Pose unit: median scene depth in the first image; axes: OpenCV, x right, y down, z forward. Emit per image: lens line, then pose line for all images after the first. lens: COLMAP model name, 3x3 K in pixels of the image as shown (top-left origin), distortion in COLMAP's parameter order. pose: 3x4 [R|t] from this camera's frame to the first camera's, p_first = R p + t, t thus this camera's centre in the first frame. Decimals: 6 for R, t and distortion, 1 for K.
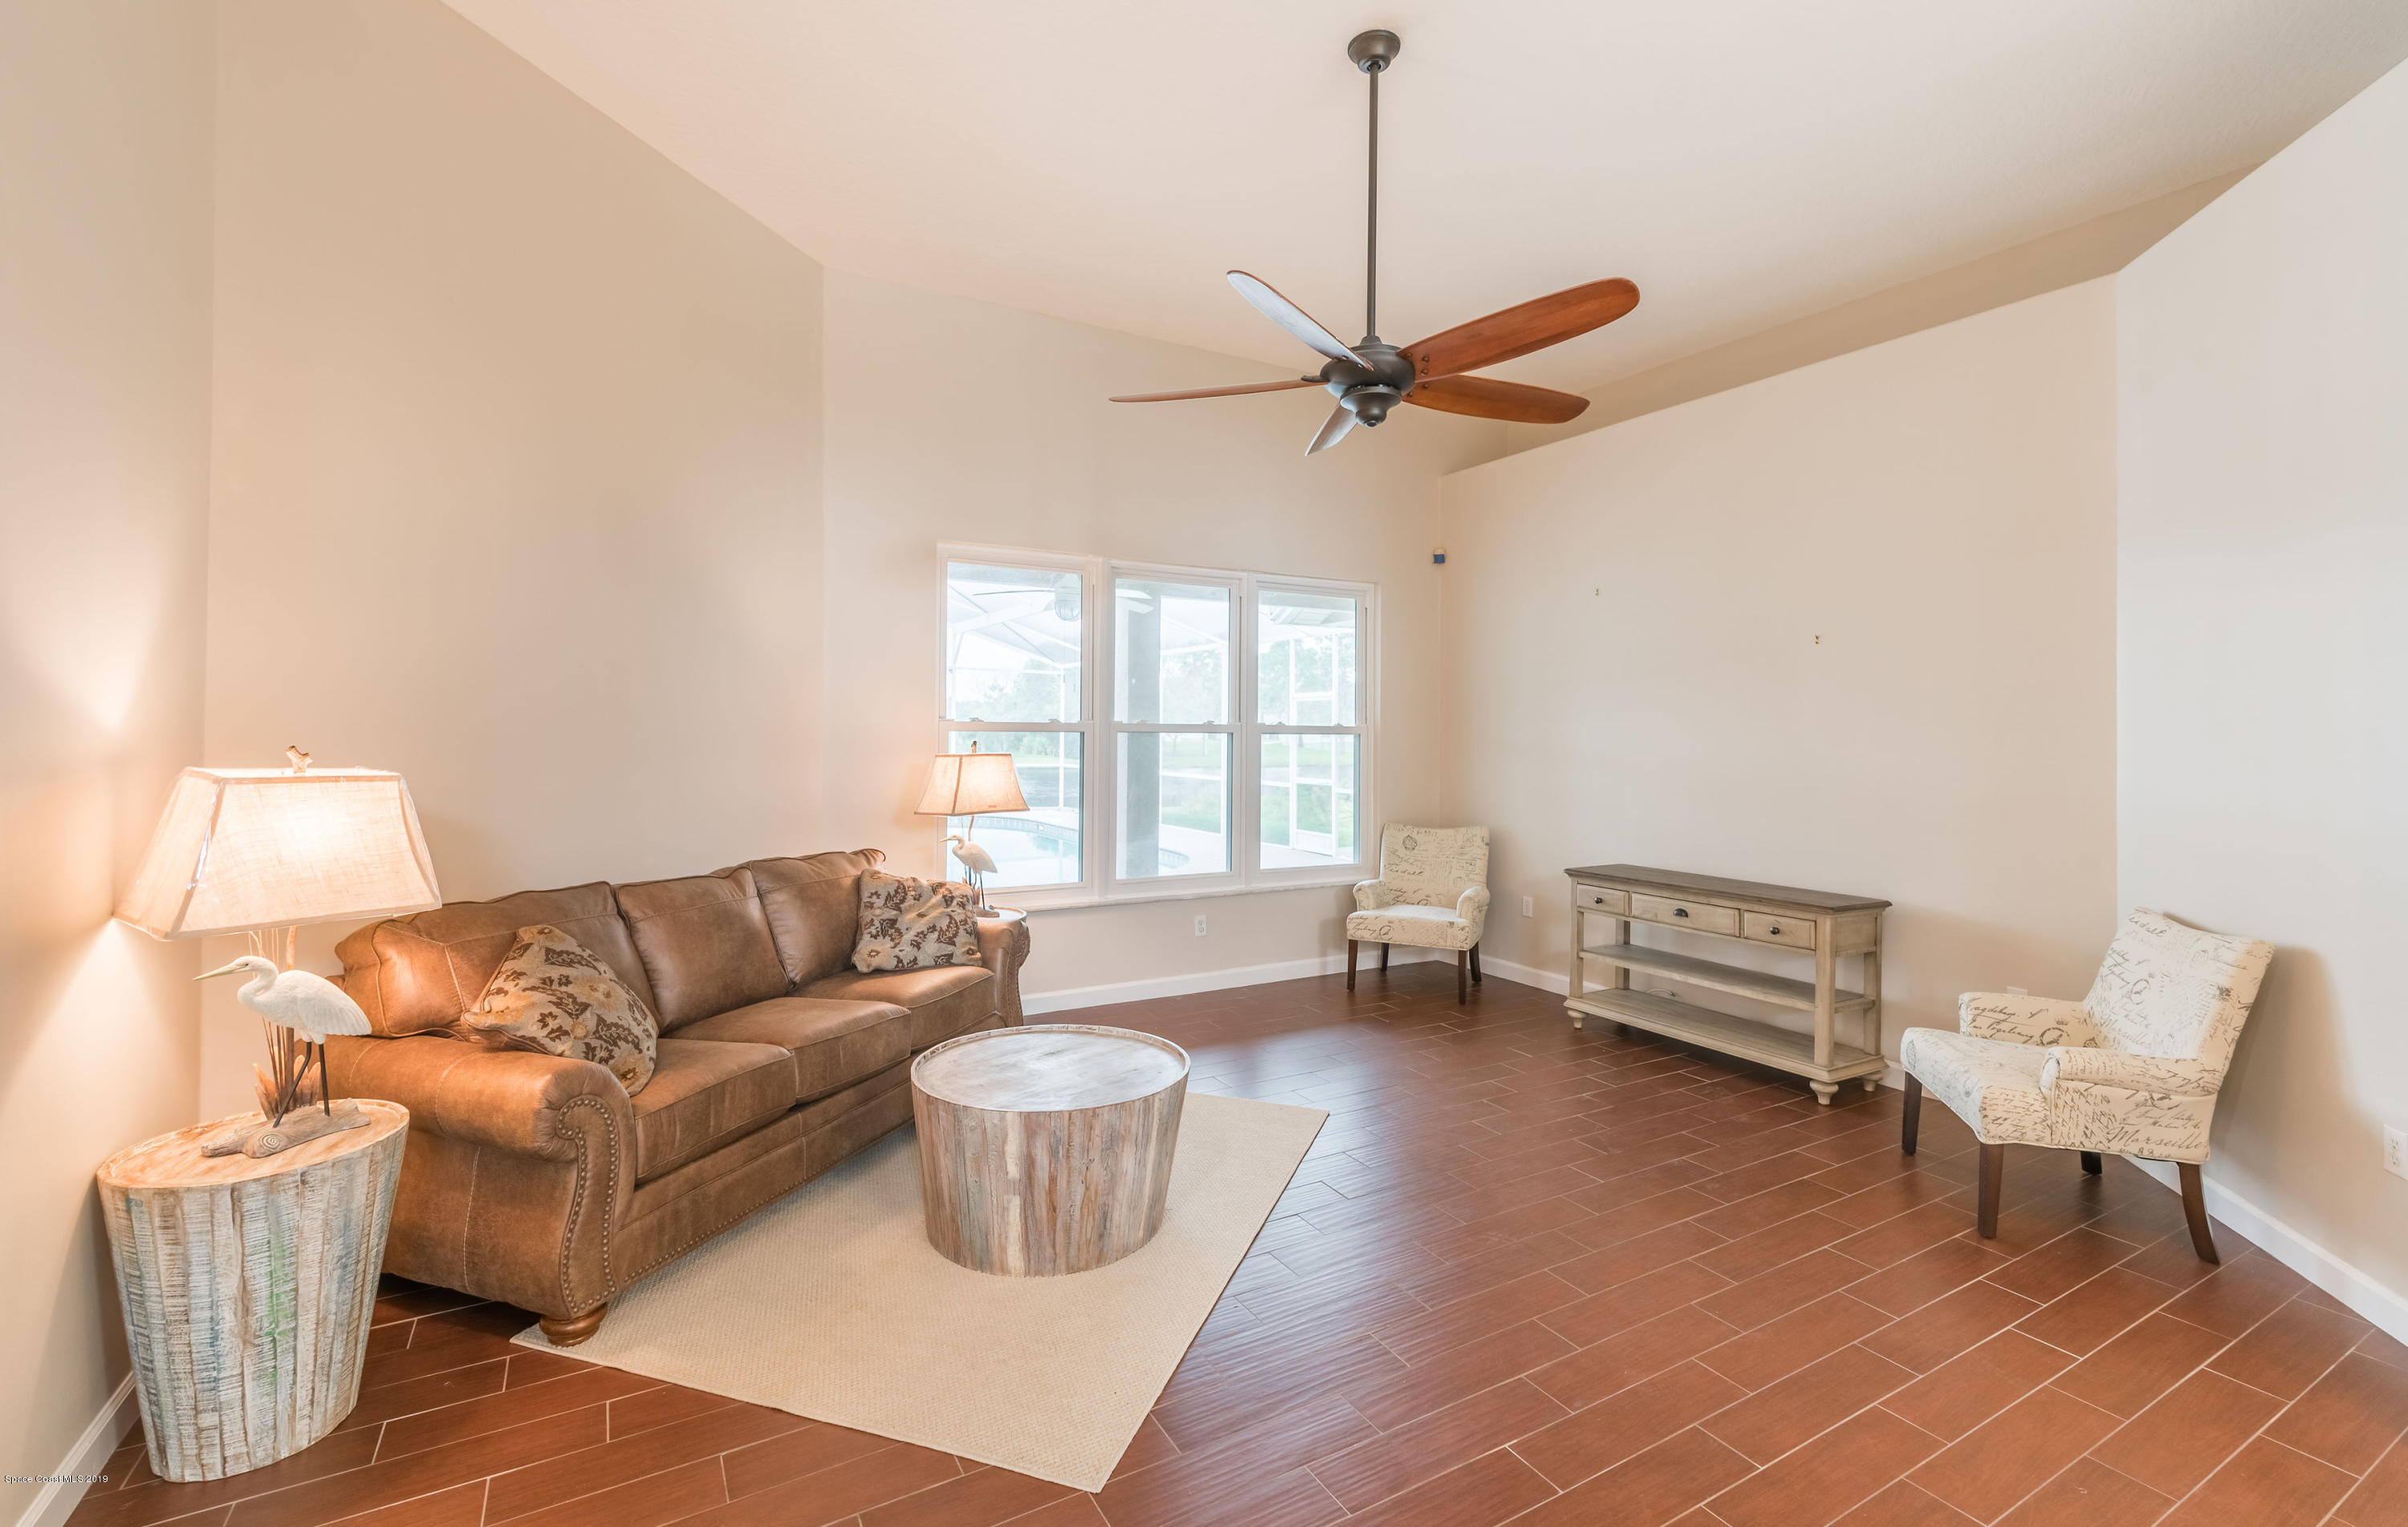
lens RADIAL K [[1039.9, 0, 1212.6], [0, 1039.9, 721.9], [0, 0, 1]] dist [0.001913, 0.000101]
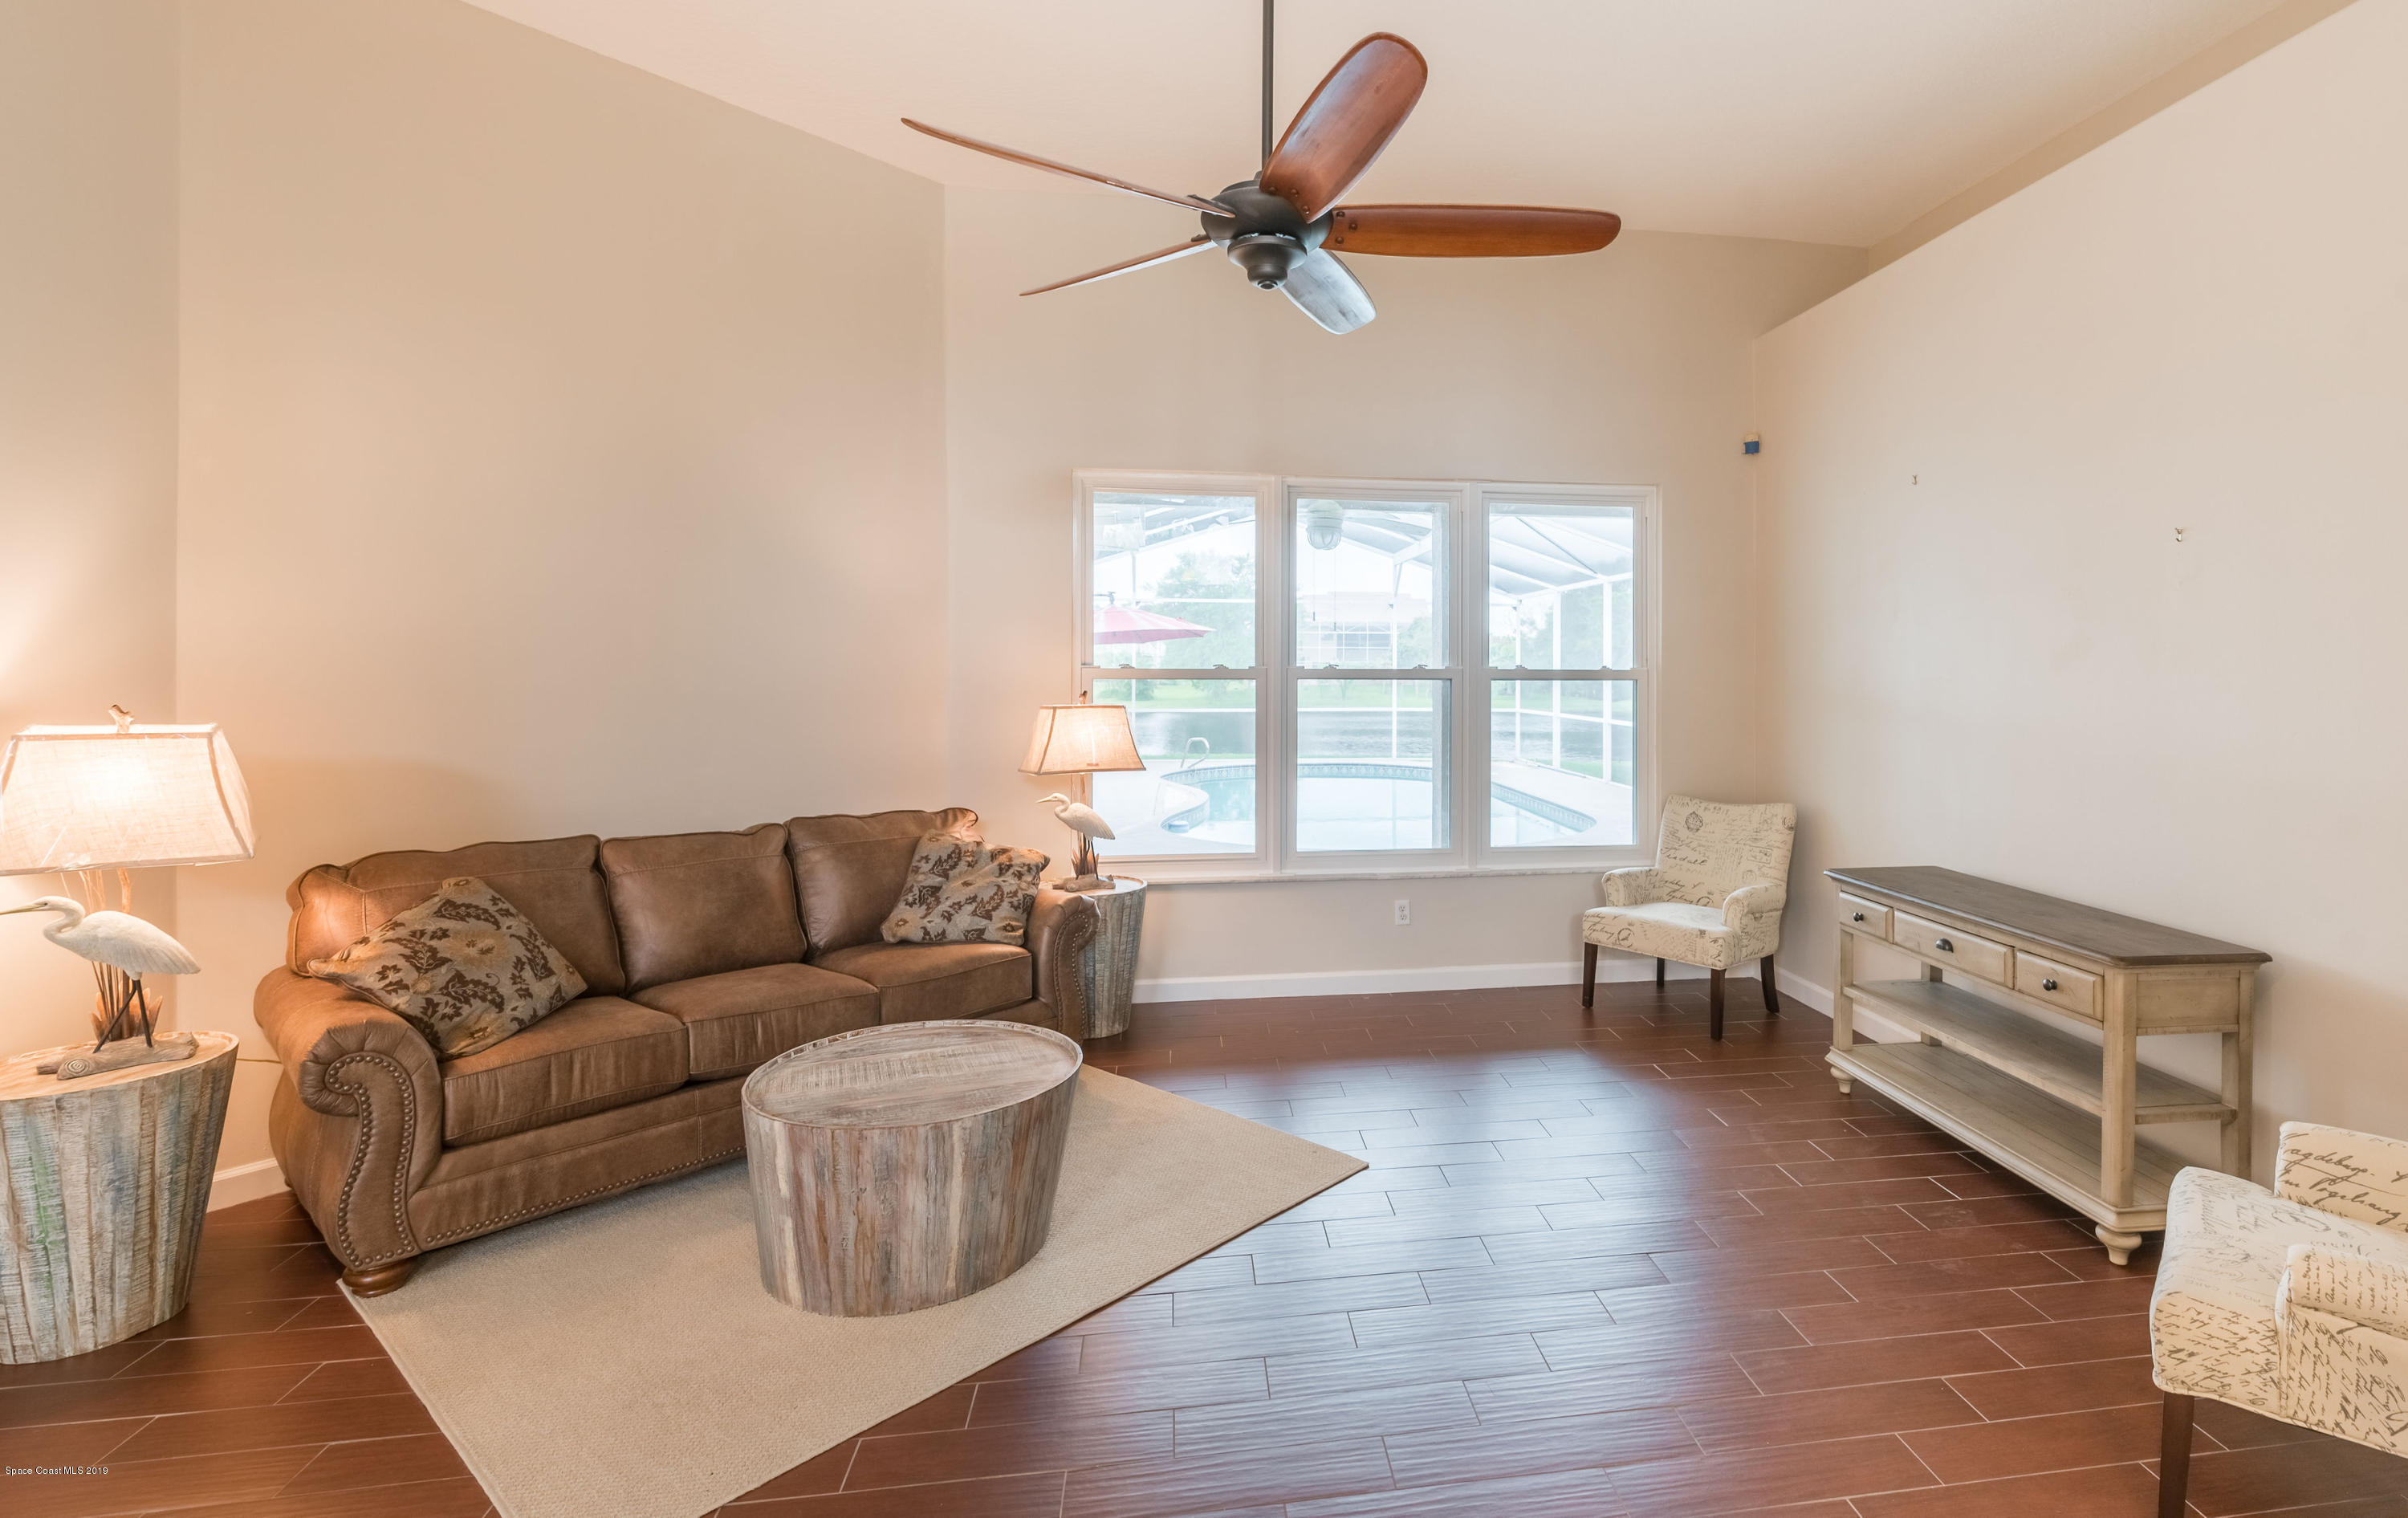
lens RADIAL K [[1170.5, 0, 1363.6], [0, 1170.5, 666.8], [0, 0, 1]] dist [0.001892, -0.000173]
pose [[0.935364, -0.006204, -0.353633, 0.430080], [0.008493, 0.999952, 0.004921, -0.006479], [0.353586, -0.007606, 0.935371, 0.174906]]
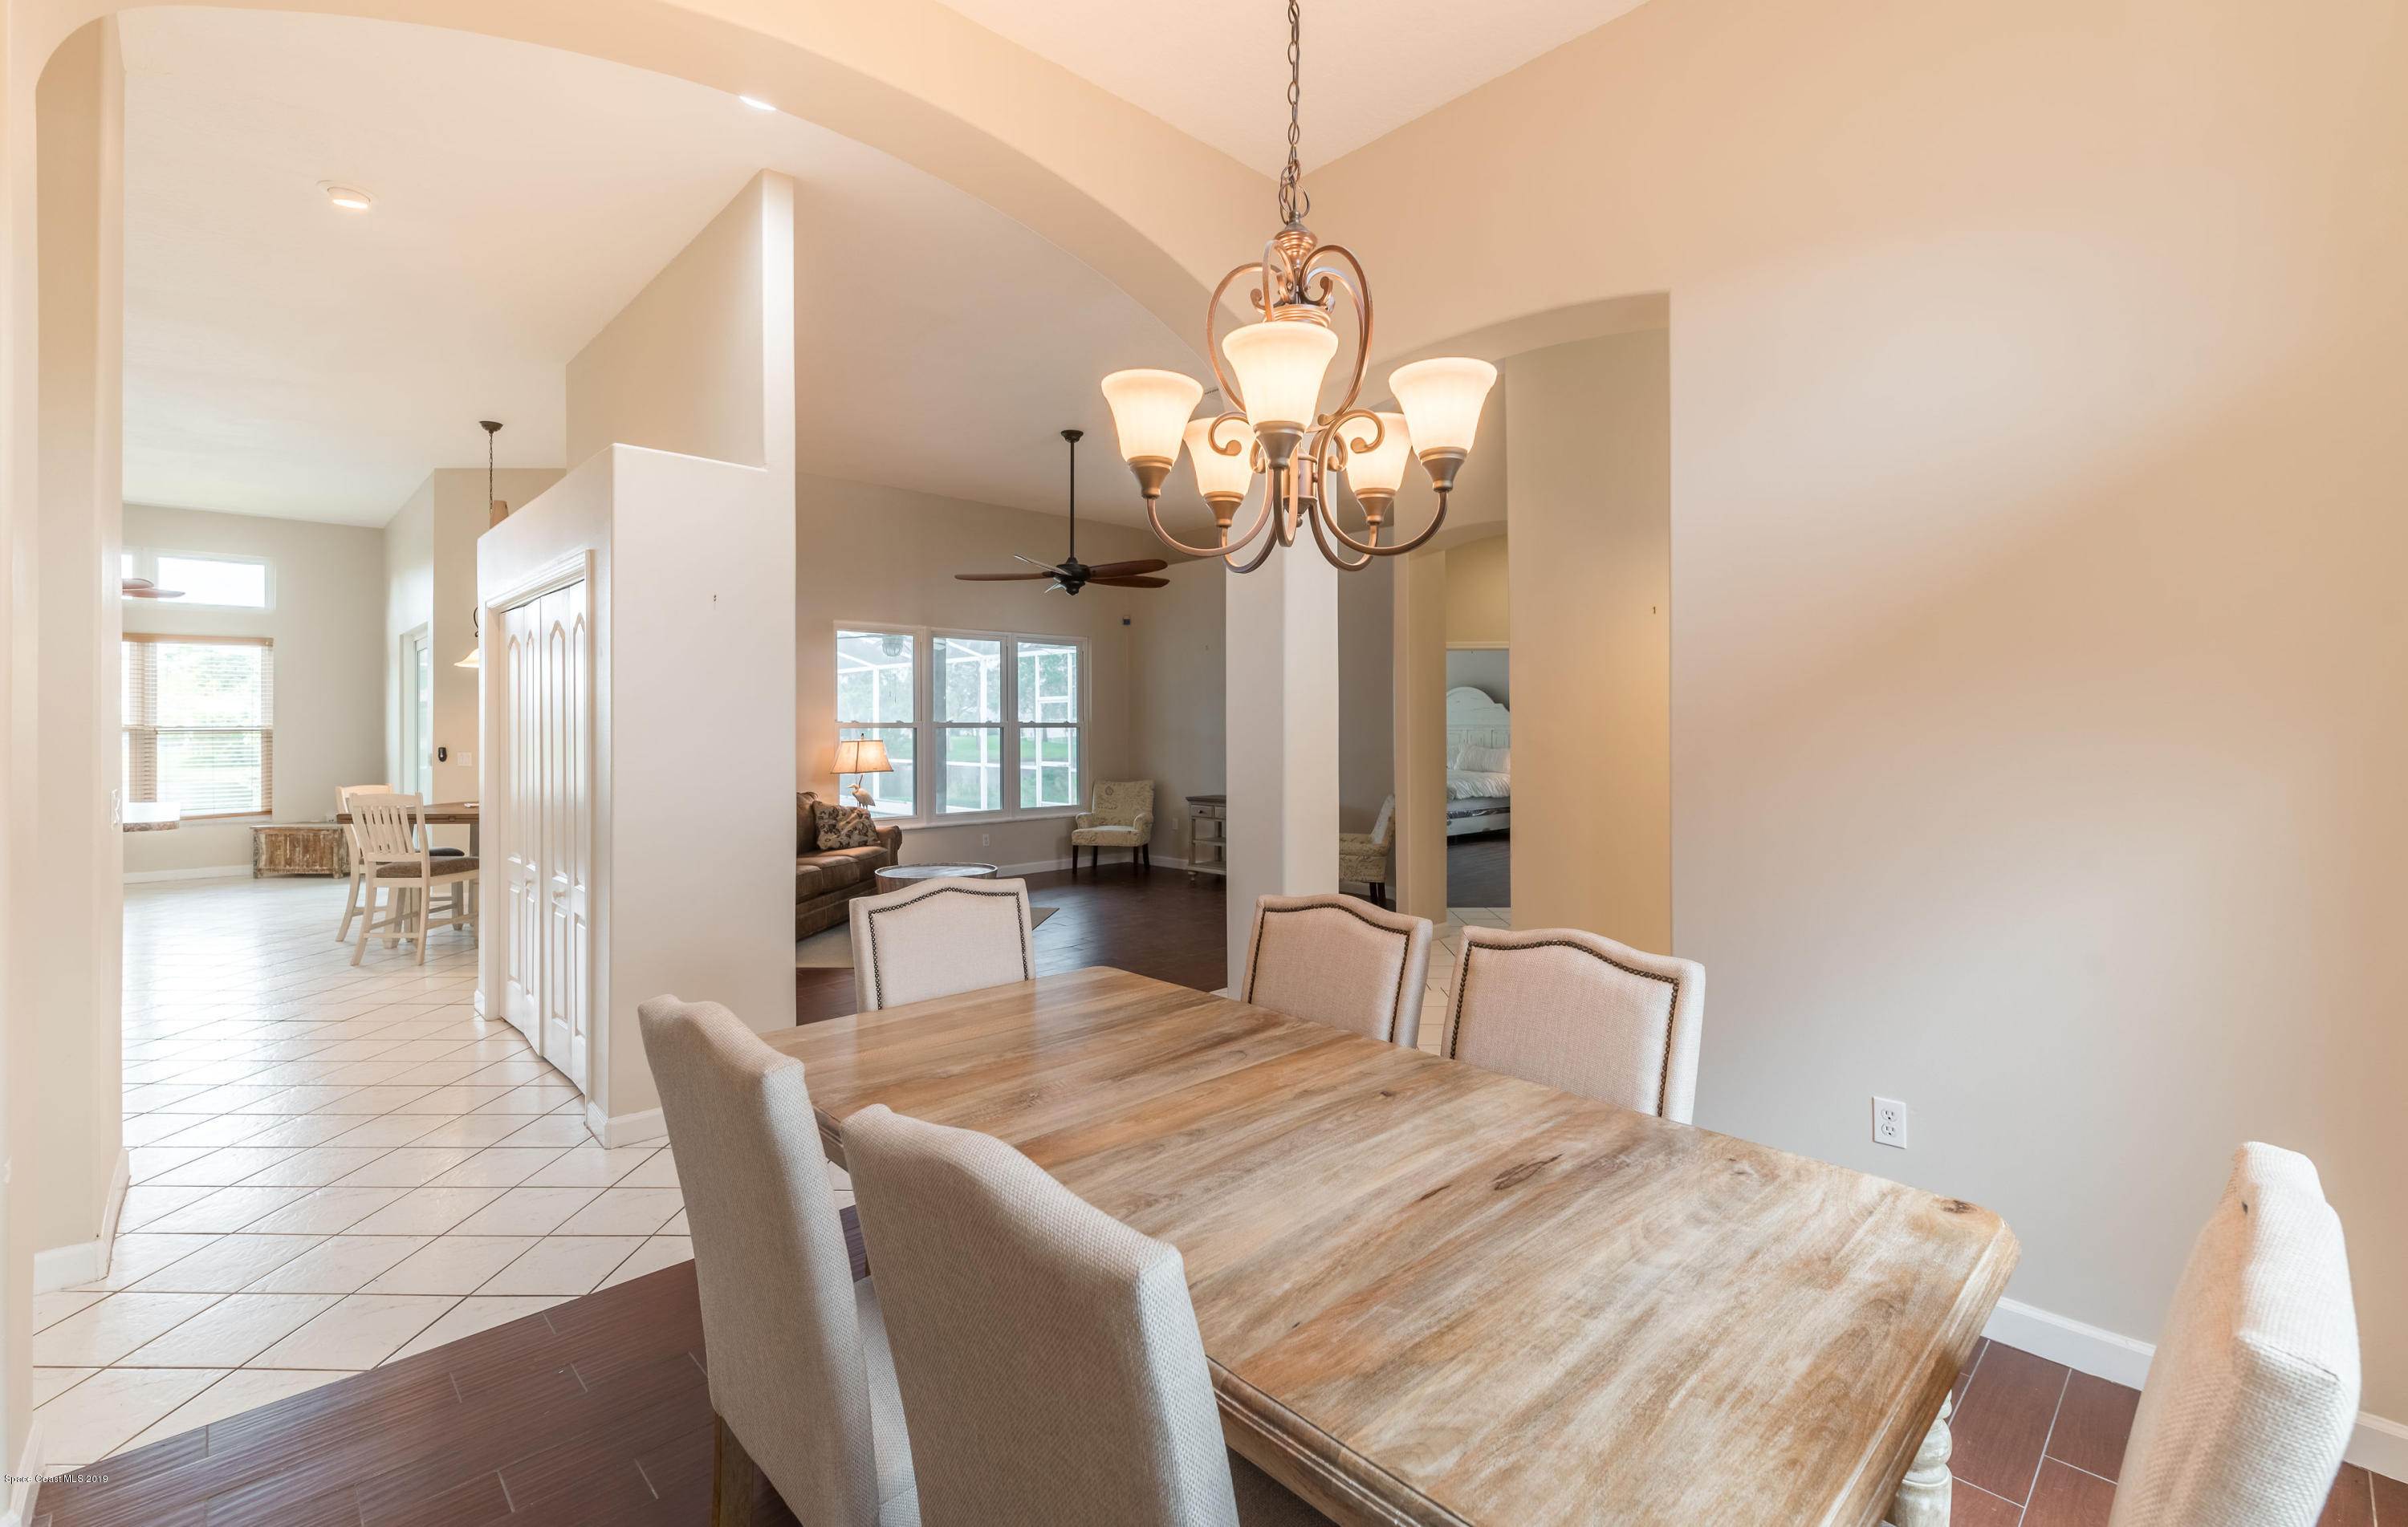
lens RADIAL K [[1039.9, 0, 1212.6], [0, 1039.9, 721.9], [0, 0, 1]] dist [0.001913, 0.000101]
pose [[0.970379, -0.009720, 0.241393, -0.090363], [0.008143, 0.999938, 0.007529, -0.012403], [-0.241451, -0.005340, 0.970398, -1.112491]]
